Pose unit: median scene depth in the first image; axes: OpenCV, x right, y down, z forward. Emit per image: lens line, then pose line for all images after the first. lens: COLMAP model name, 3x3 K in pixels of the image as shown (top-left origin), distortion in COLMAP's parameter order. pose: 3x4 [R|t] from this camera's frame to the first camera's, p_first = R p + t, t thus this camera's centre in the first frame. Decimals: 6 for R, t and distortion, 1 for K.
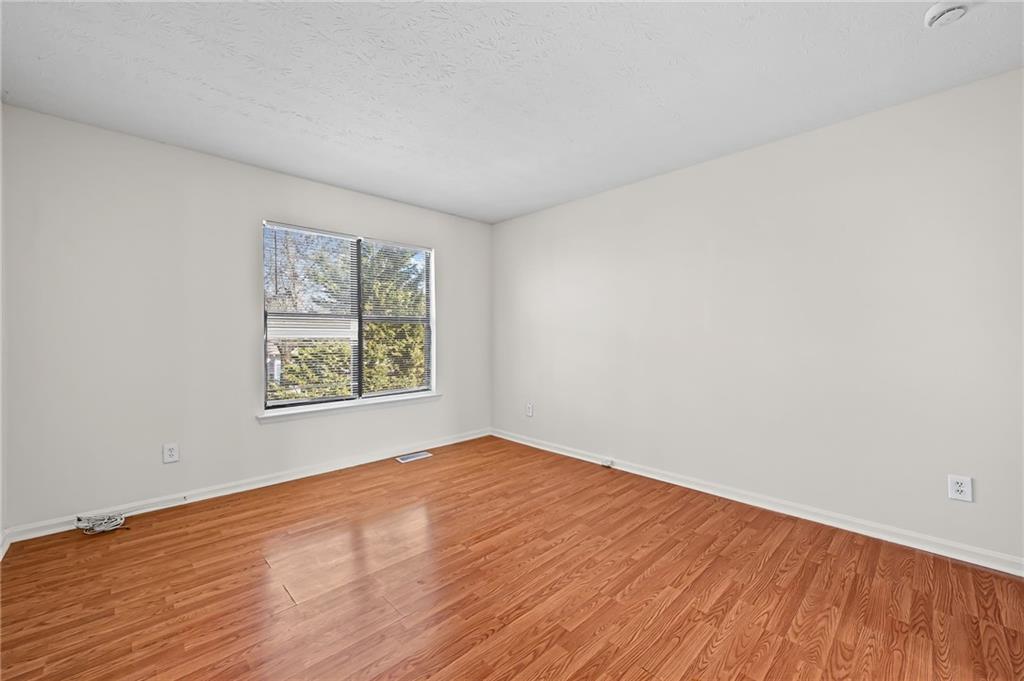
lens RADIAL K [[412.3, 0, 512.2], [0, 412.3, 340.4], [0, 0, 1]] dist [0.003114, 0.000486]
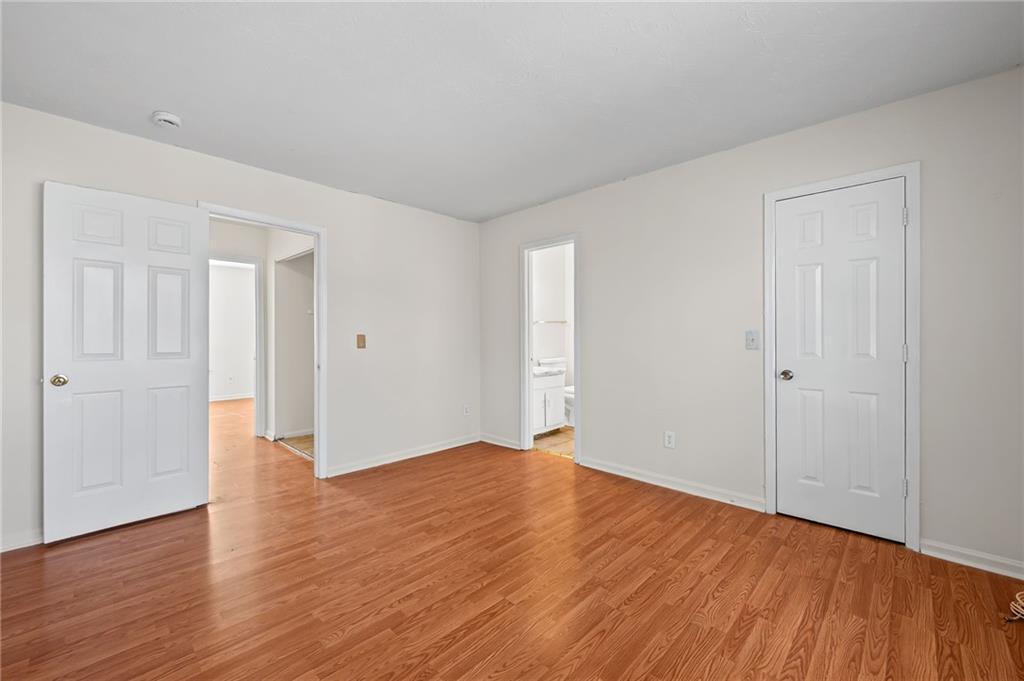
lens RADIAL K [[412.3, 0, 505.1], [0, 412.3, 340.2], [0, 0, 1]] dist [0.003114, 0.000486]
pose [[-0.999854, 0.000415, -0.017067, -0.094984], [0.000029, 0.999744, 0.022611, -0.025210], [0.017072, 0.022607, -0.999599, 1.777588]]
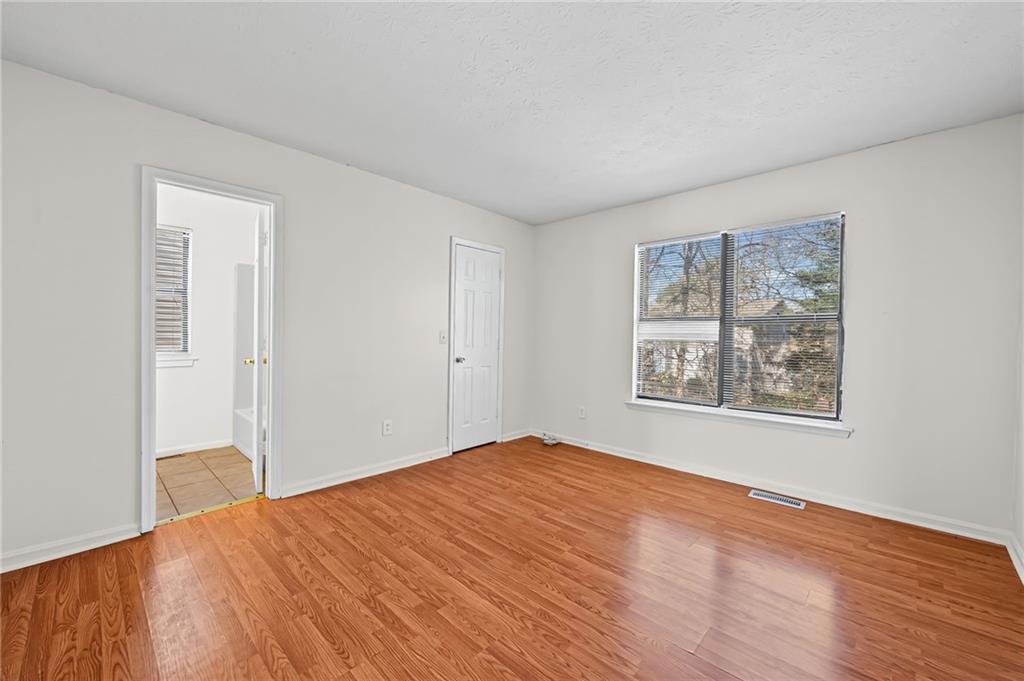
lens RADIAL K [[412.3, 0, 507.8], [0, 412.3, 341.8], [0, 0, 1]] dist [0.003114, 0.000486]
pose [[0.030884, 0.015512, -0.999403, 0.855467], [-0.025320, 0.999571, 0.014732, -0.010487], [0.999202, 0.024850, 0.031264, 0.802404]]
